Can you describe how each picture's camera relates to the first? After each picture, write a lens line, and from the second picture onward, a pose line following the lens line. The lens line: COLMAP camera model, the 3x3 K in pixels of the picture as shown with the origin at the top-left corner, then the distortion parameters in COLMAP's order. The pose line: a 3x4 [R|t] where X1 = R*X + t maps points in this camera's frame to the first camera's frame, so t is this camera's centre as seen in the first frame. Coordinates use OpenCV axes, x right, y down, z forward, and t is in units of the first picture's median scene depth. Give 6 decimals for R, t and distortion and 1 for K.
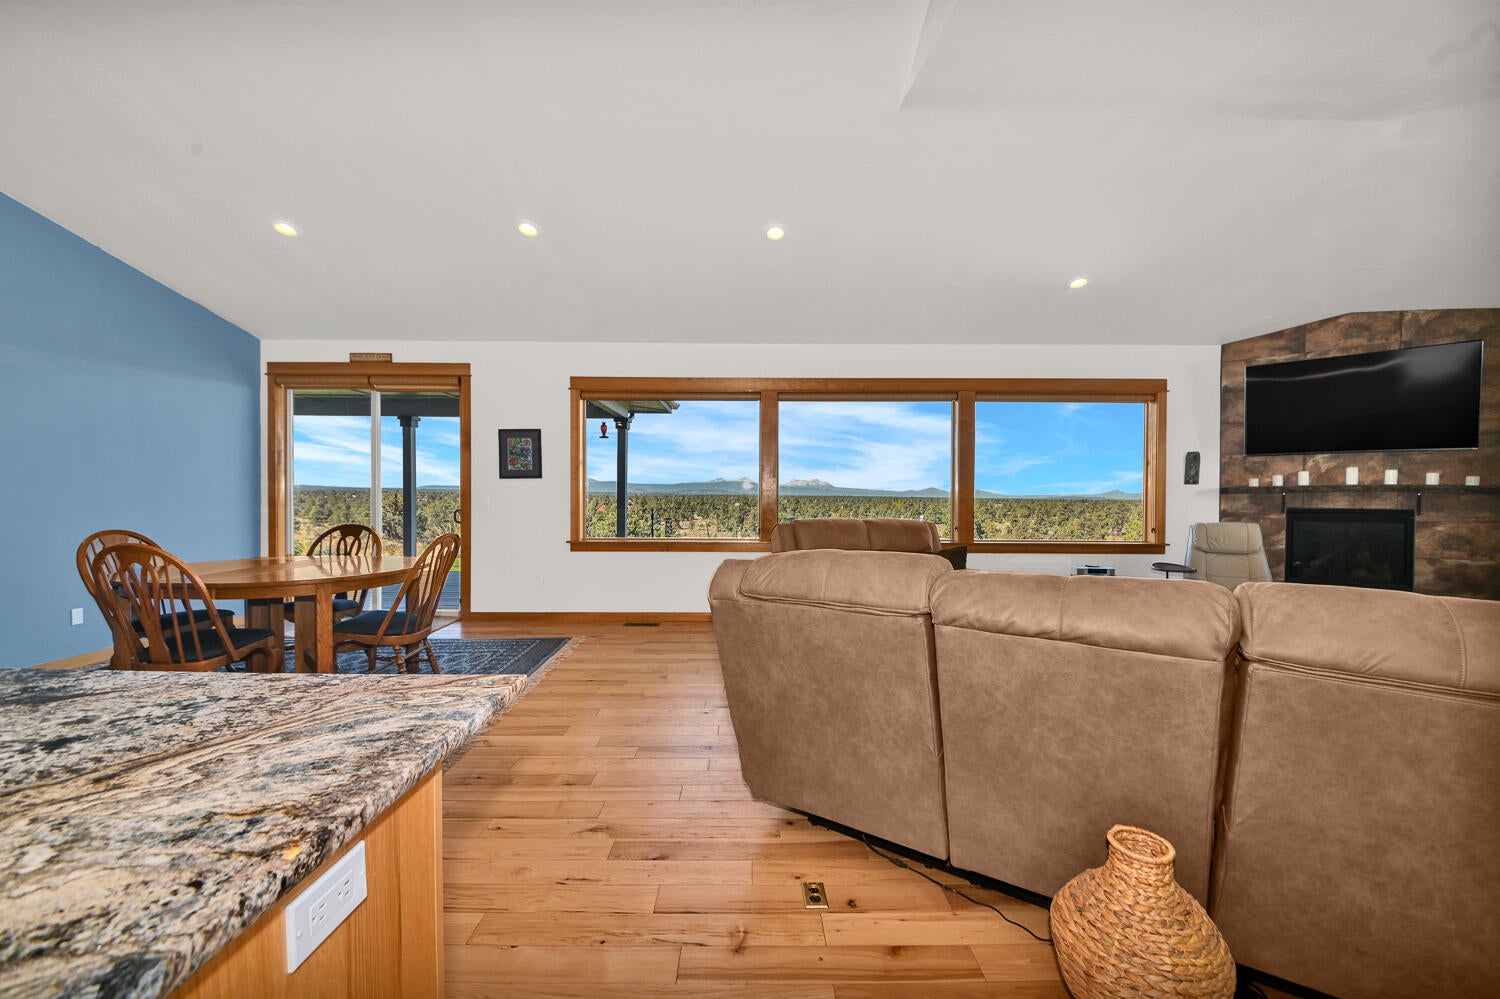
lens RADIAL K [[554.9, 0, 750.0], [0, 554.9, 499.5], [0, 0, 1]] dist [-0.001105, -0.011682]
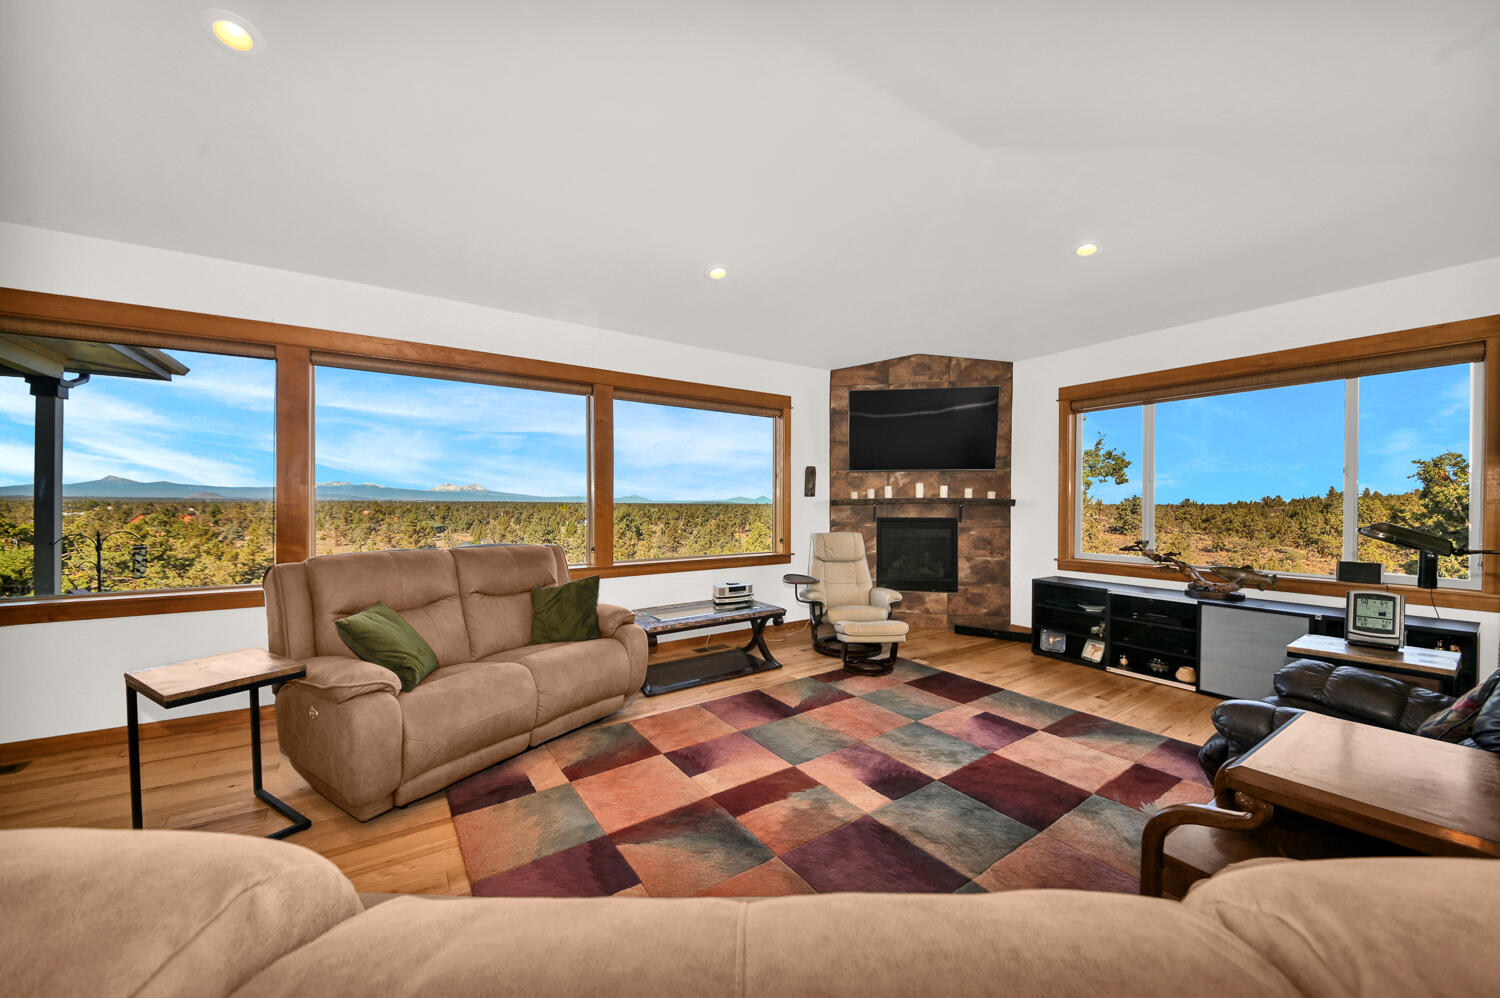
lens RADIAL K [[531.2, 0, 747.3], [0, 531.2, 503.7], [0, 0, 1]] dist [-0.000413, -0.000025]
pose [[0.827769, -0.006182, 0.561034, 0.126876], [0.007678, 0.999970, -0.000310, -0.015398], [-0.561016, 0.004564, 0.827792, 0.226156]]
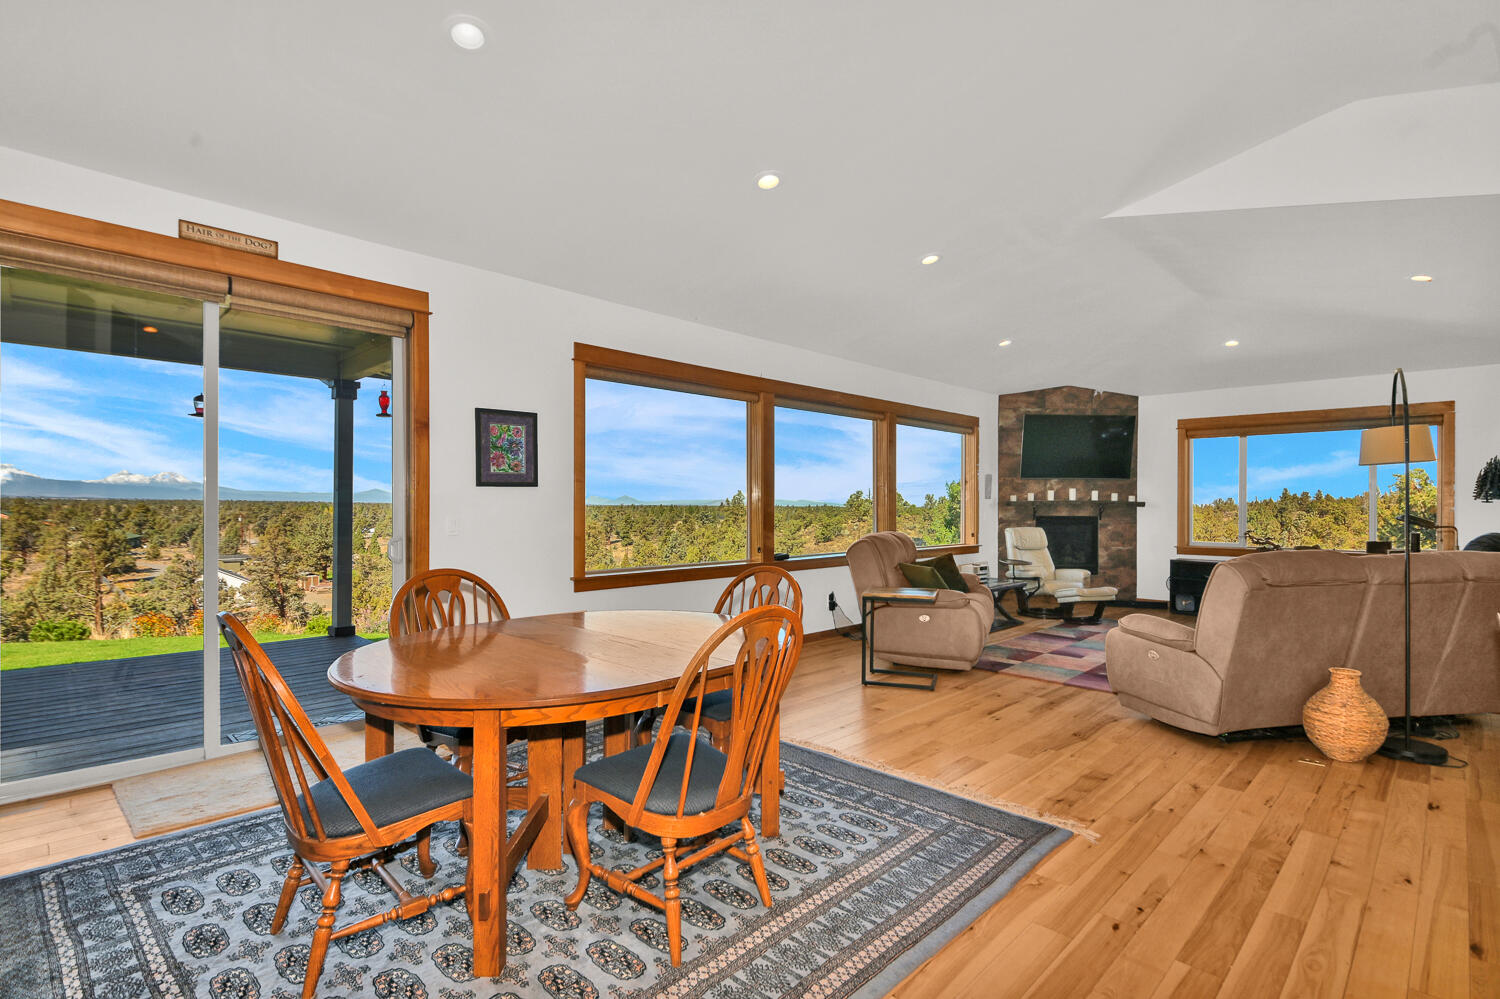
lens RADIAL K [[716.4, 0, 750.0], [0, 716.4, 499.5], [0, 0, 1]] dist [-0.000184, 0.000024]
pose [[0.701431, 0.002518, 0.712733, -0.856492], [0.003487, 0.999970, -0.006964, -0.017111], [-0.712729, 0.007370, 0.701401, 0.222743]]
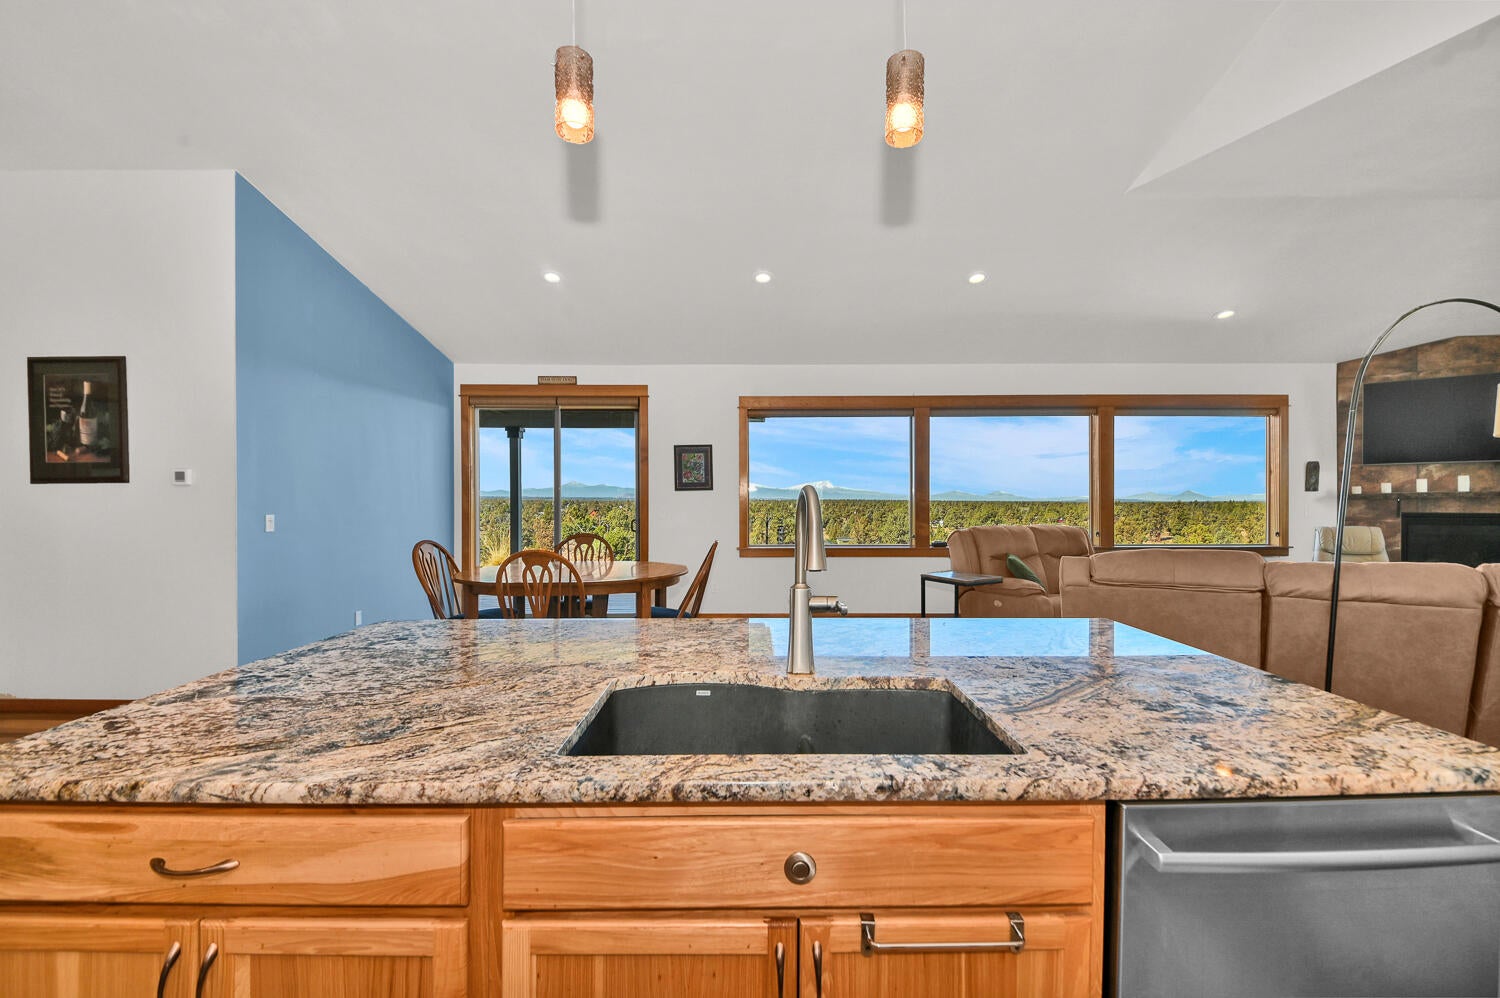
lens RADIAL K [[609.0, 0, 747.7], [0, 609.0, 500.8], [0, 0, 1]] dist [-0.028259, 0.000281]
pose [[0.999937, -0.007683, -0.008228, -0.318631], [0.007629, 0.999950, -0.006529, -0.010499], [0.008277, 0.006466, 0.999945, -0.187544]]
